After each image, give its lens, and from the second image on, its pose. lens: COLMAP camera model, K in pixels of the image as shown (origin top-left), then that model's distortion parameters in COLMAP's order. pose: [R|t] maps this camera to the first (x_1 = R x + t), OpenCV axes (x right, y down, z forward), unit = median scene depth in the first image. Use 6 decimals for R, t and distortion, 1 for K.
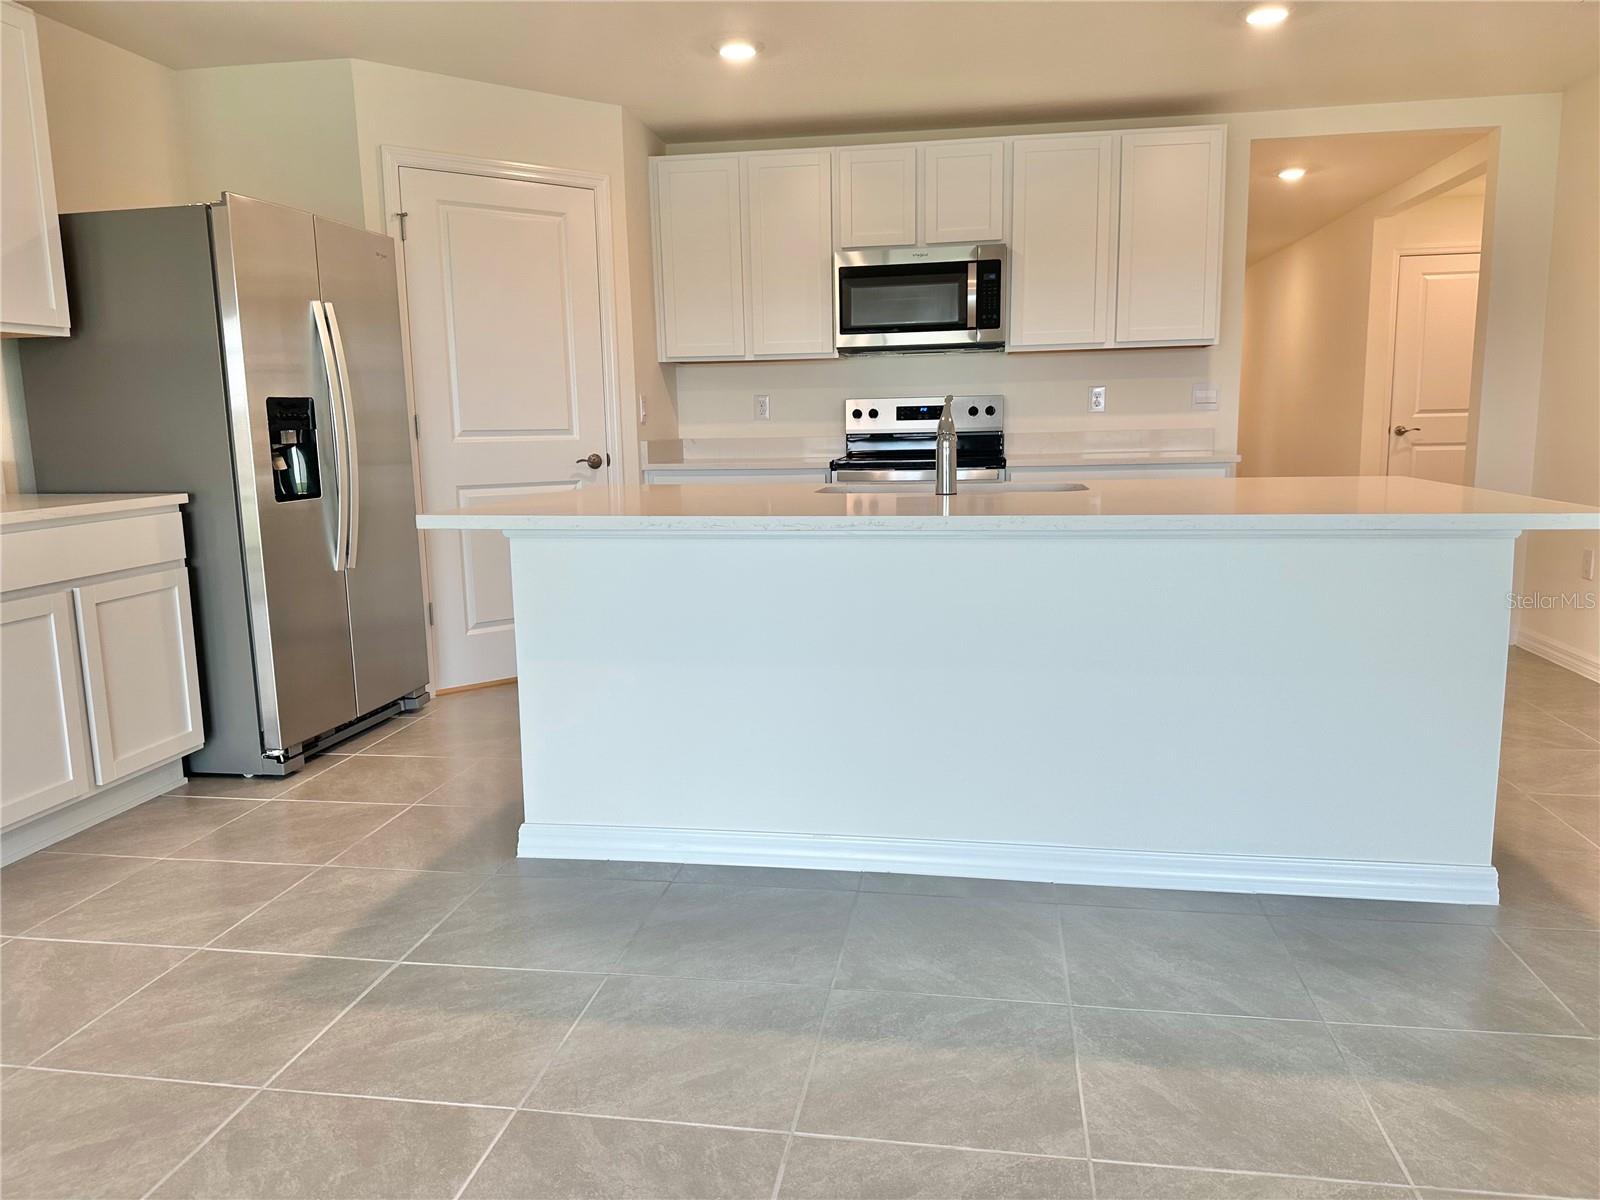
lens RADIAL K [[1138.3, 0, 812.0], [0, 1138.3, 595.4], [0, 0, 1]] dist [0.044908, -0.055047]
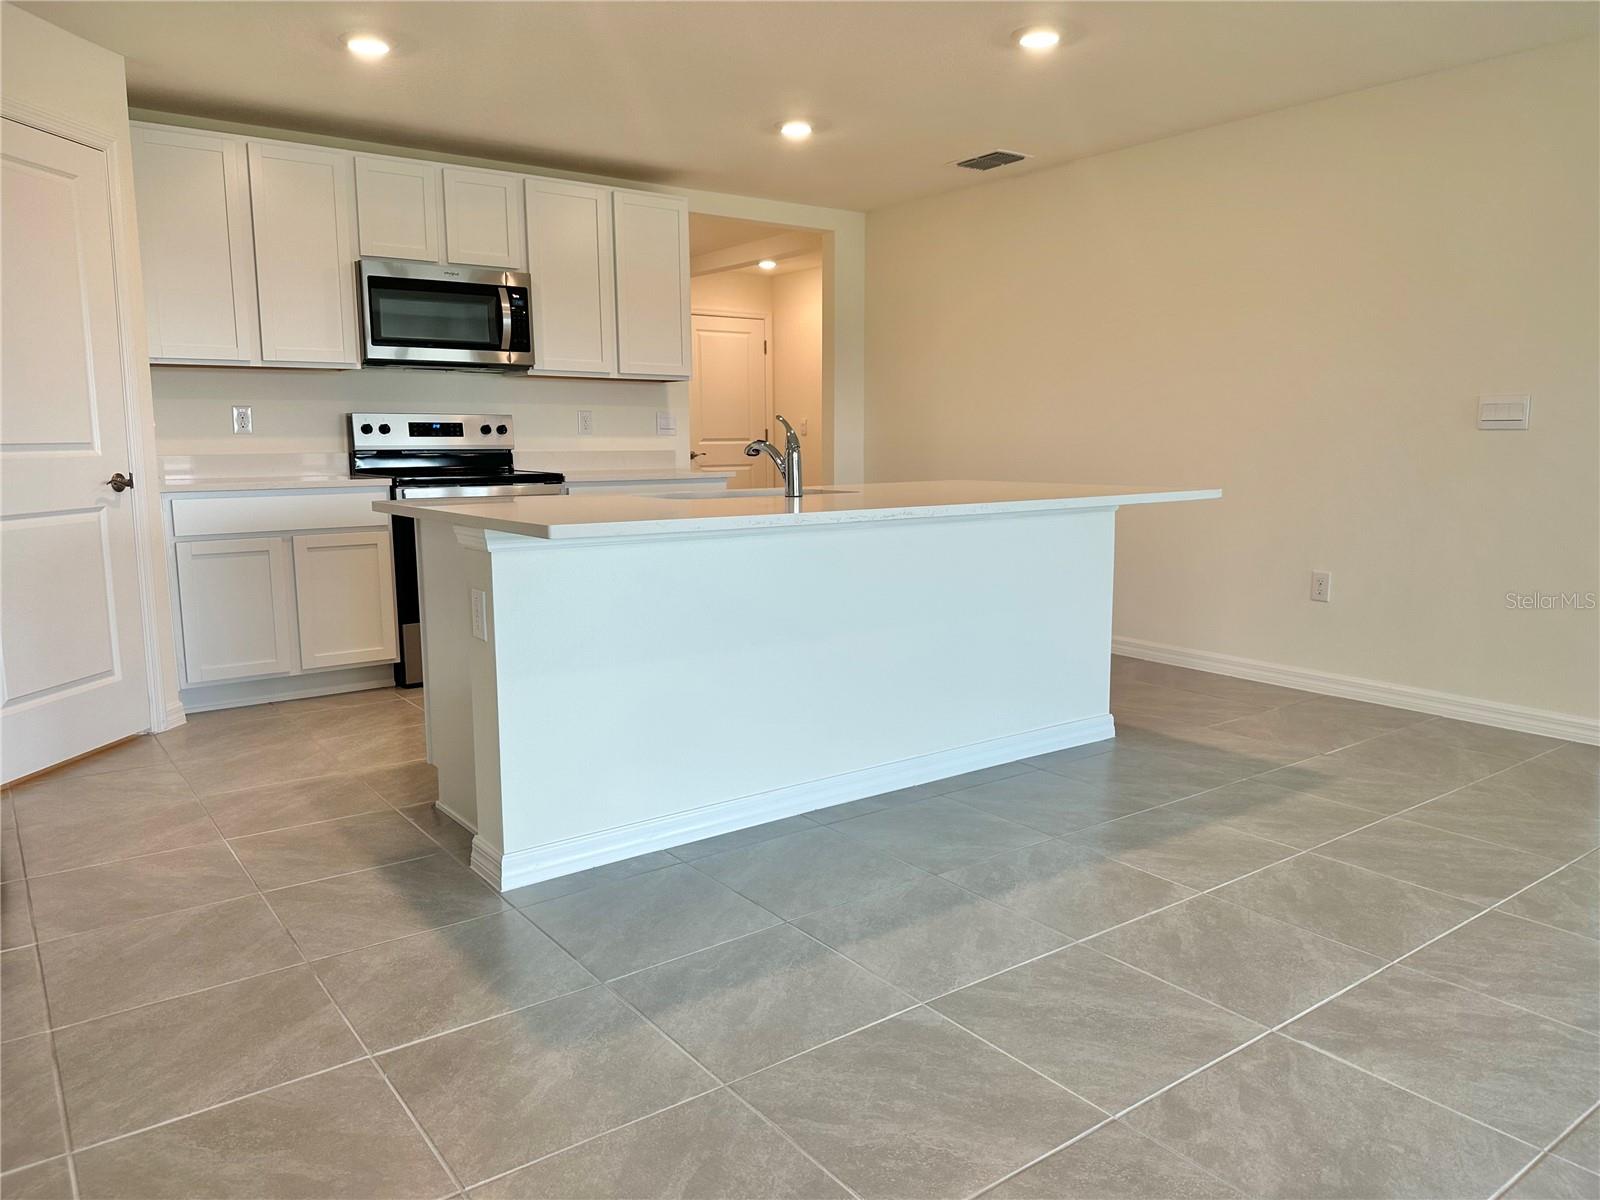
lens RADIAL K [[1138.3, 0, 823.6], [0, 1138.3, 583.3], [0, 0, 1]] dist [0.044908, -0.055047]
pose [[0.690106, -0.080206, 0.719250, -0.432771], [0.103656, 0.994547, 0.011450, -0.003956], [-0.716247, 0.066653, 0.694657, 0.082587]]
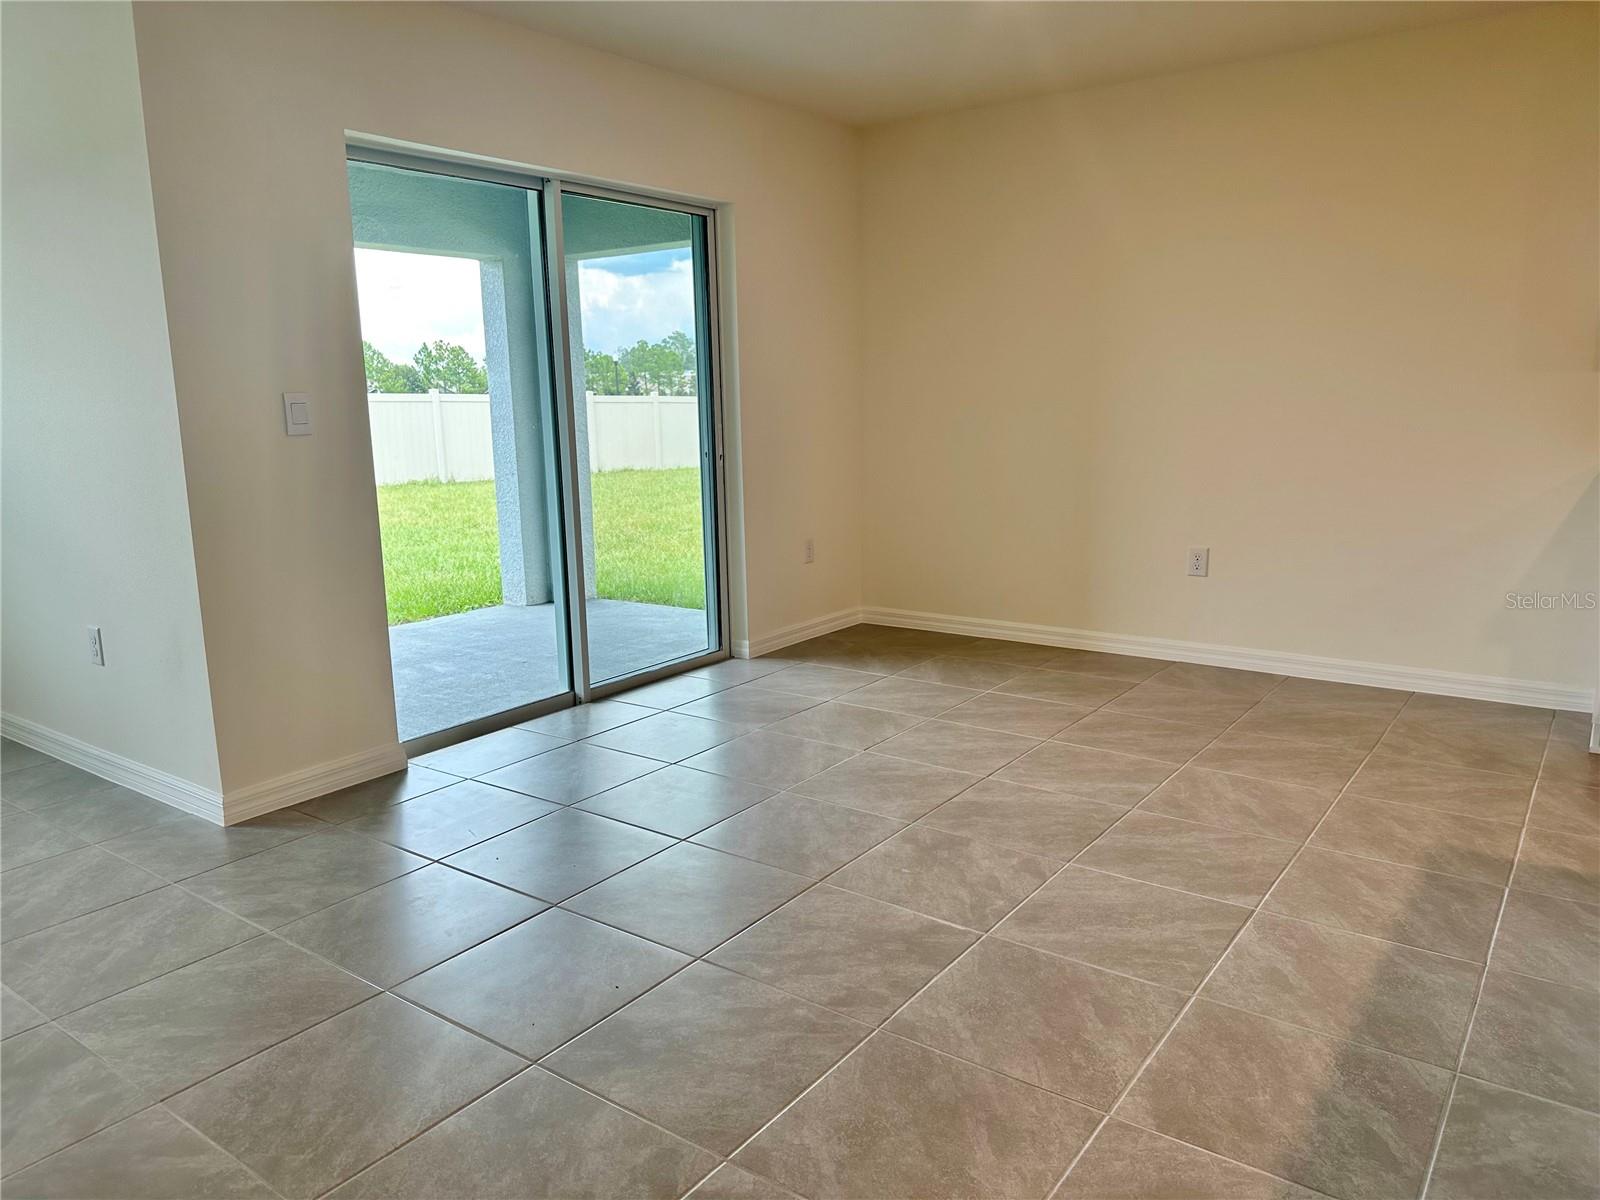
lens RADIAL K [[1138.3, 0, 798.3], [0, 1138.3, 599.8], [0, 0, 1]] dist [0.044908, -0.055047]
pose [[-0.457090, 0.190523, -0.868775, 0.438982], [-0.115113, 0.955899, 0.270194, -0.089513], [0.881939, 0.223511, -0.415001, 0.377733]]
